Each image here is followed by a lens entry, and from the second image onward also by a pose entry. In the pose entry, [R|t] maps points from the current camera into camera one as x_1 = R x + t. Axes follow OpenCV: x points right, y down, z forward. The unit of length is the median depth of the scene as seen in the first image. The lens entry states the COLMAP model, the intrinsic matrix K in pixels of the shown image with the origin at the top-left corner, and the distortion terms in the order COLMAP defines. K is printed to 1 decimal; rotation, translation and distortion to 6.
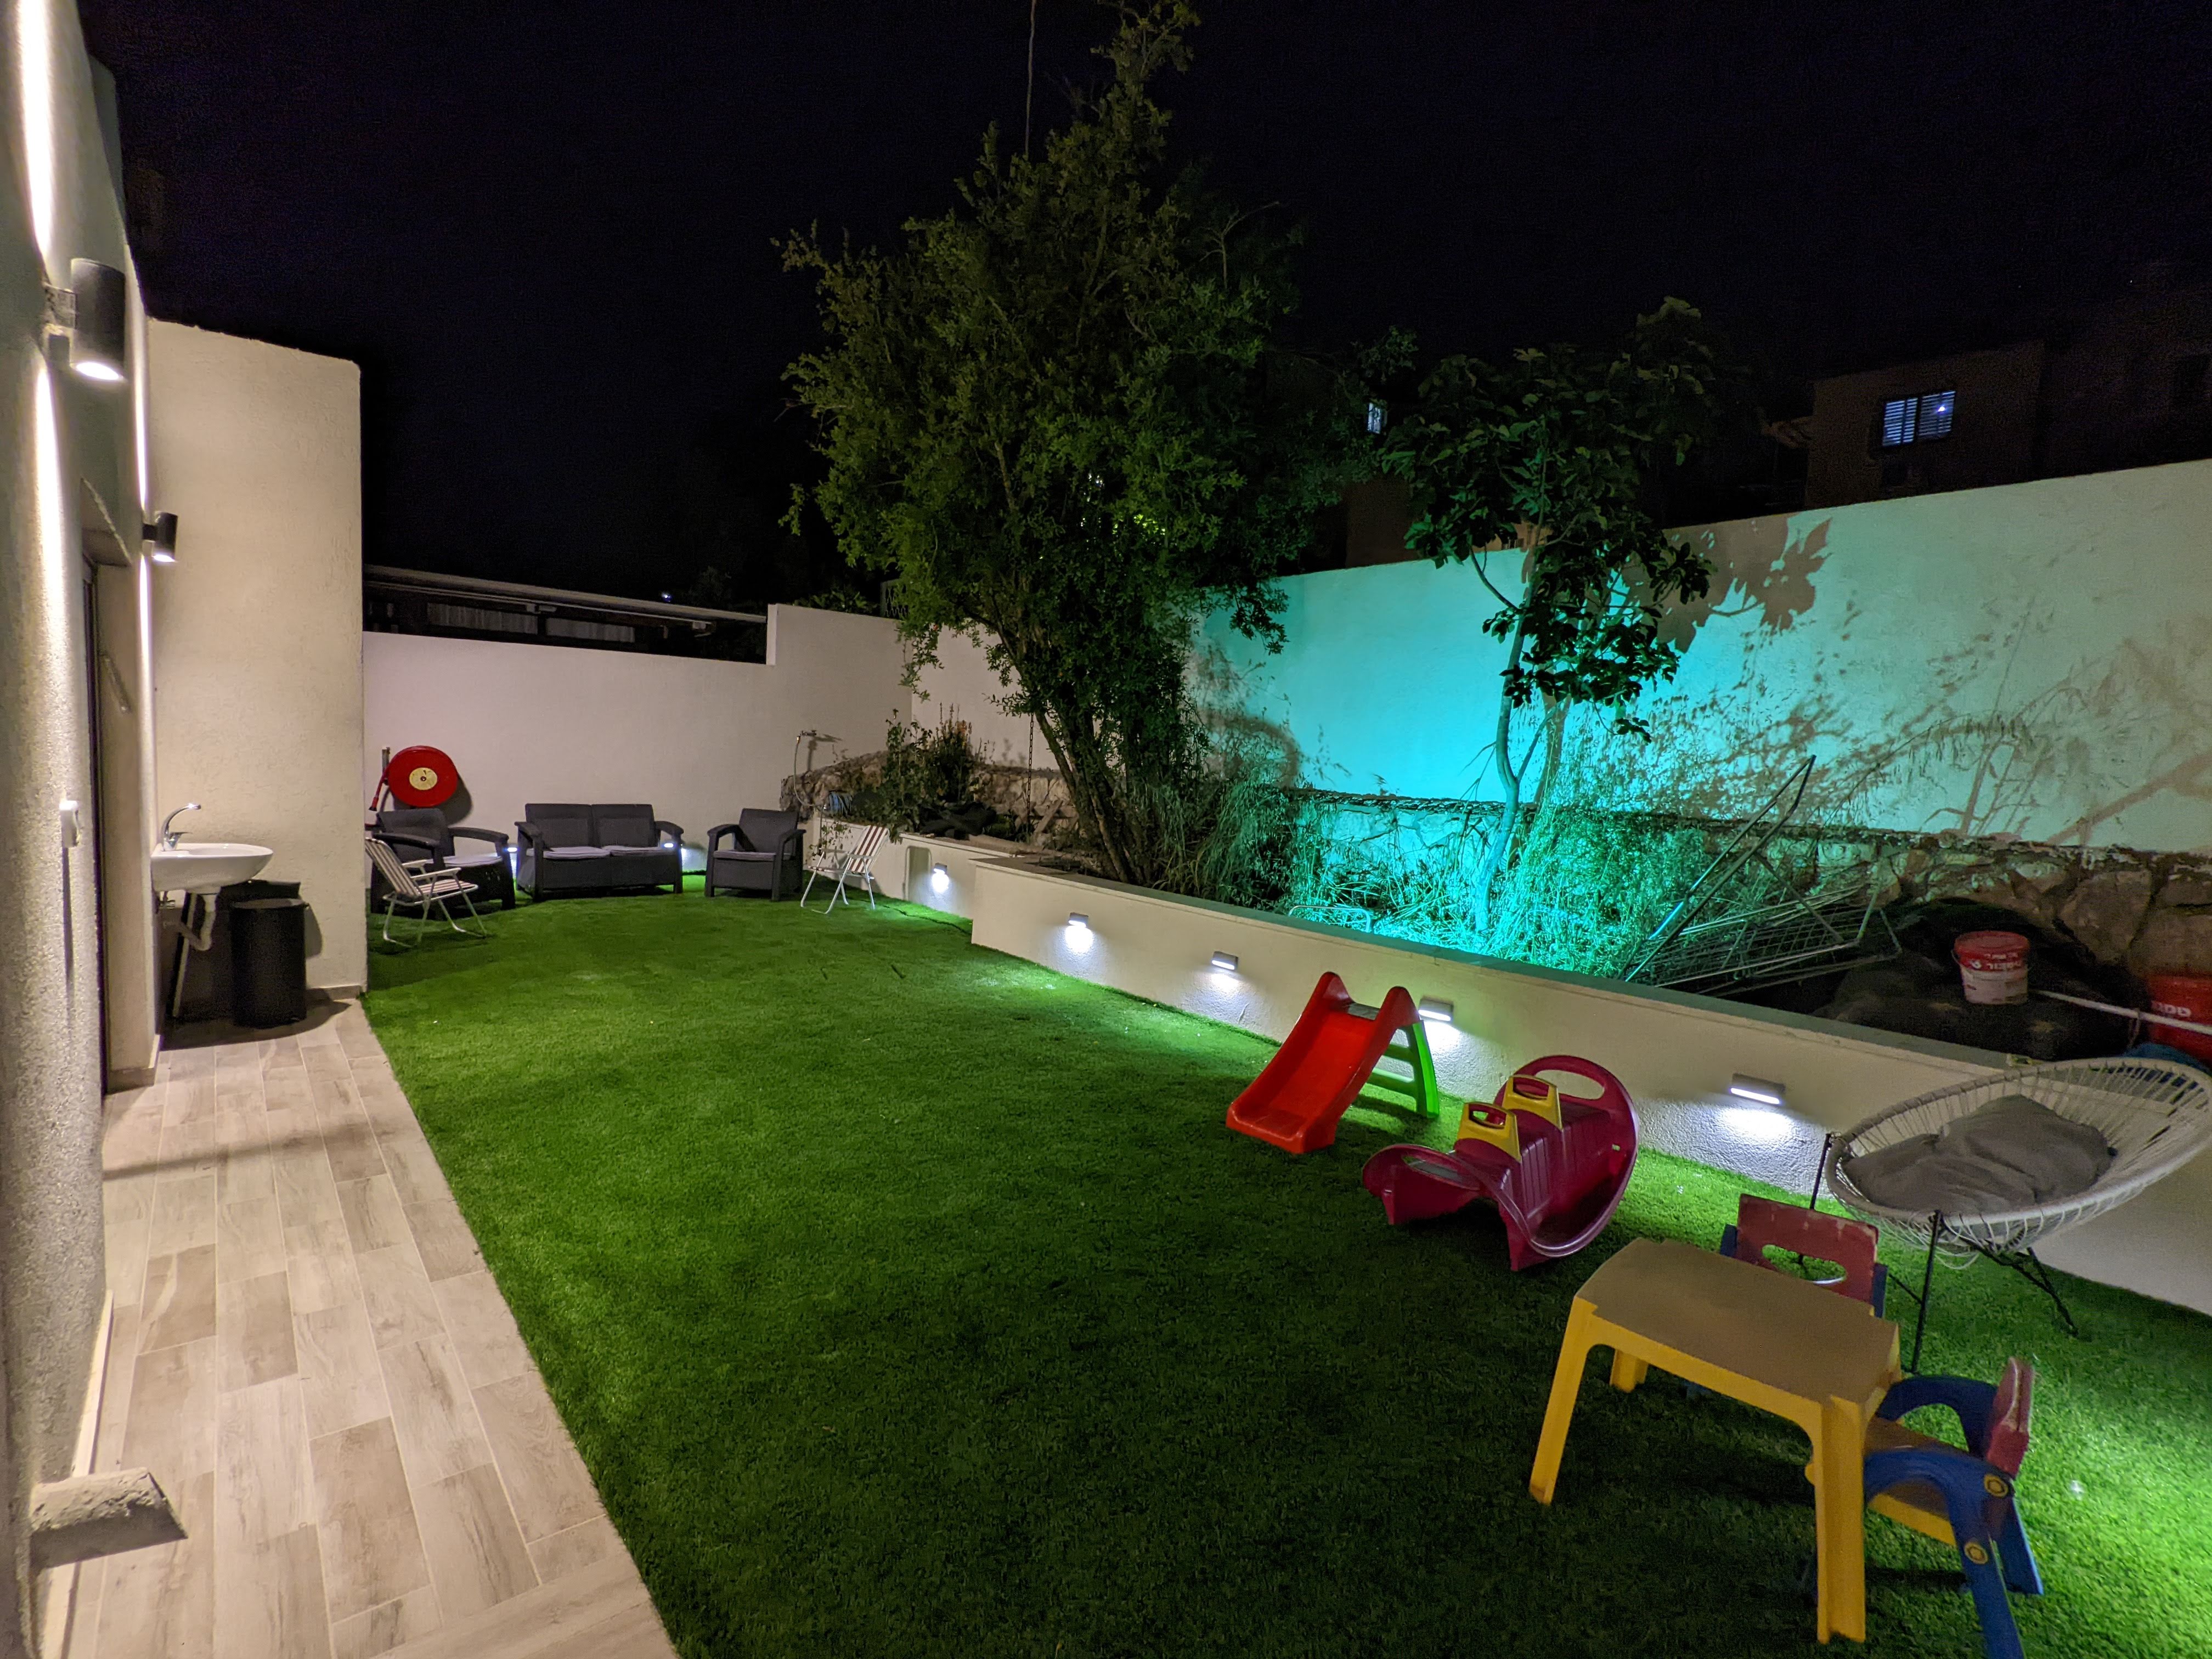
lens RADIAL K [[1042.5, 0, 1105.2], [0, 1042.5, 842.9], [0, 0, 1]] dist [-0.000597, 0.000047]
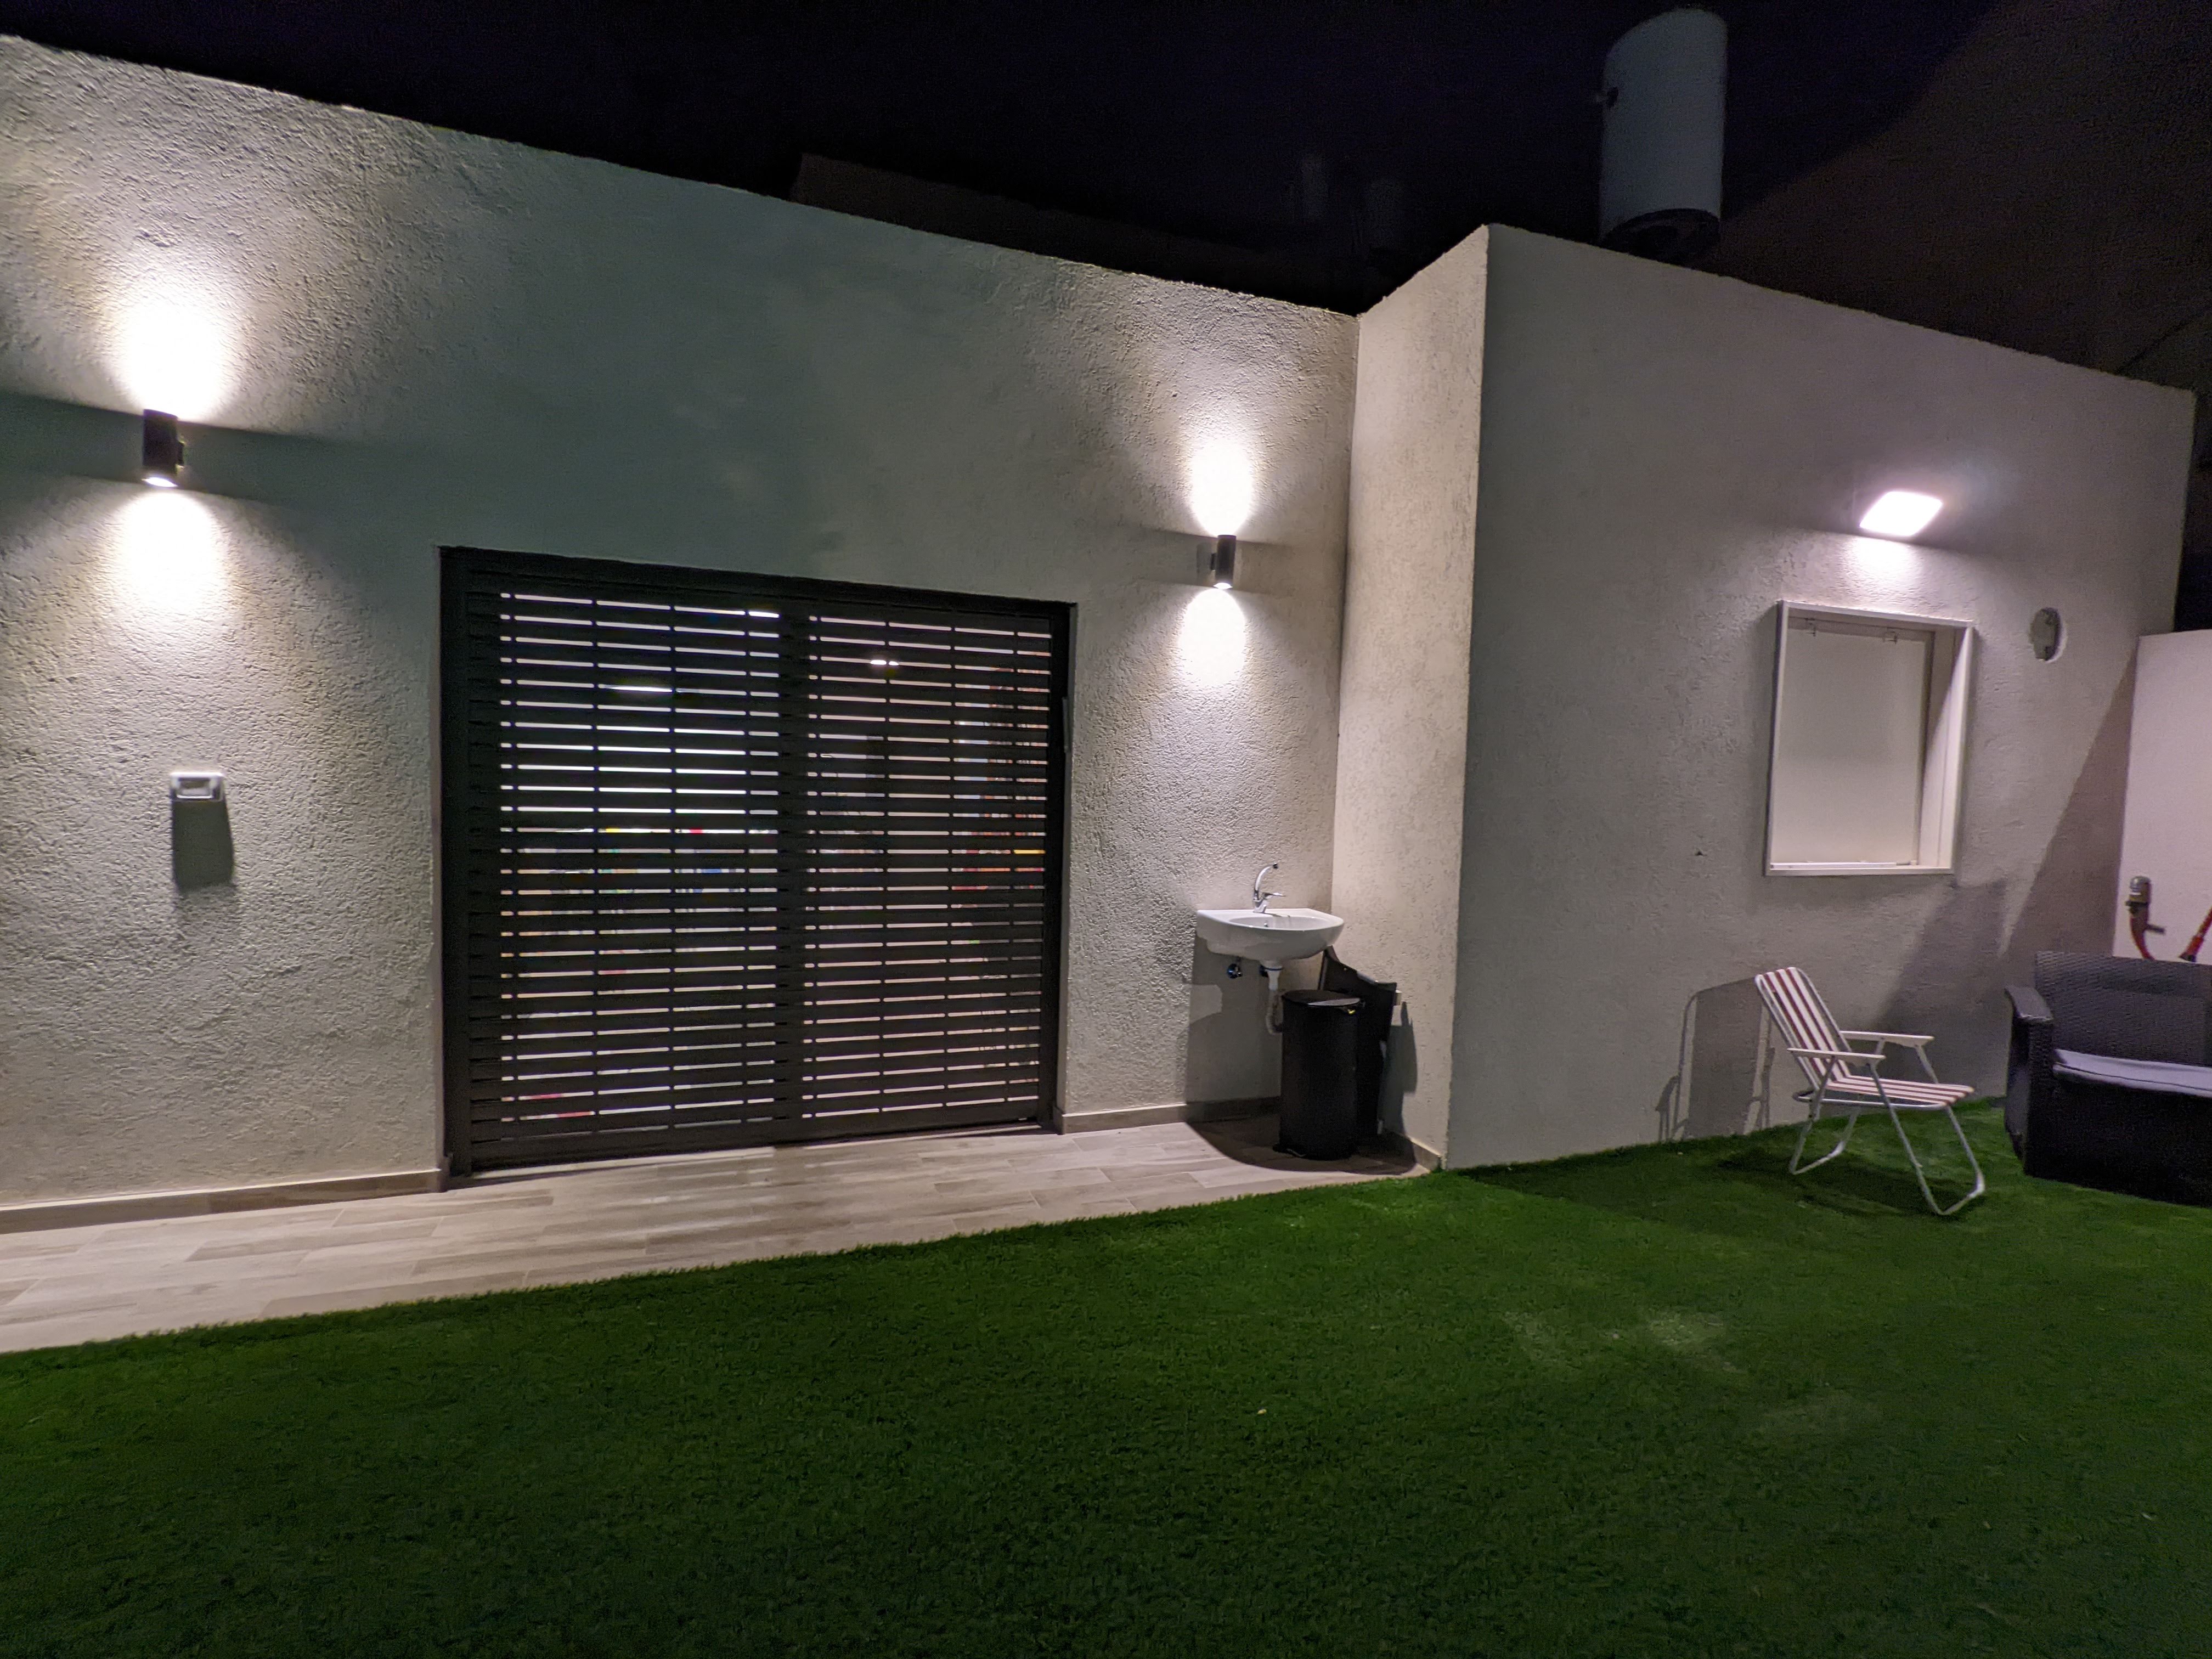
lens RADIAL K [[1042.5, 0, 1102.3], [0, 1042.5, 837.7], [0, 0, 1]] dist [-0.000597, 0.000047]
pose [[-0.375868, -0.020473, -0.926447, -0.053170], [-0.128692, 0.991221, 0.030308, -0.067311], [0.917693, 0.130618, -0.375203, 1.380147]]
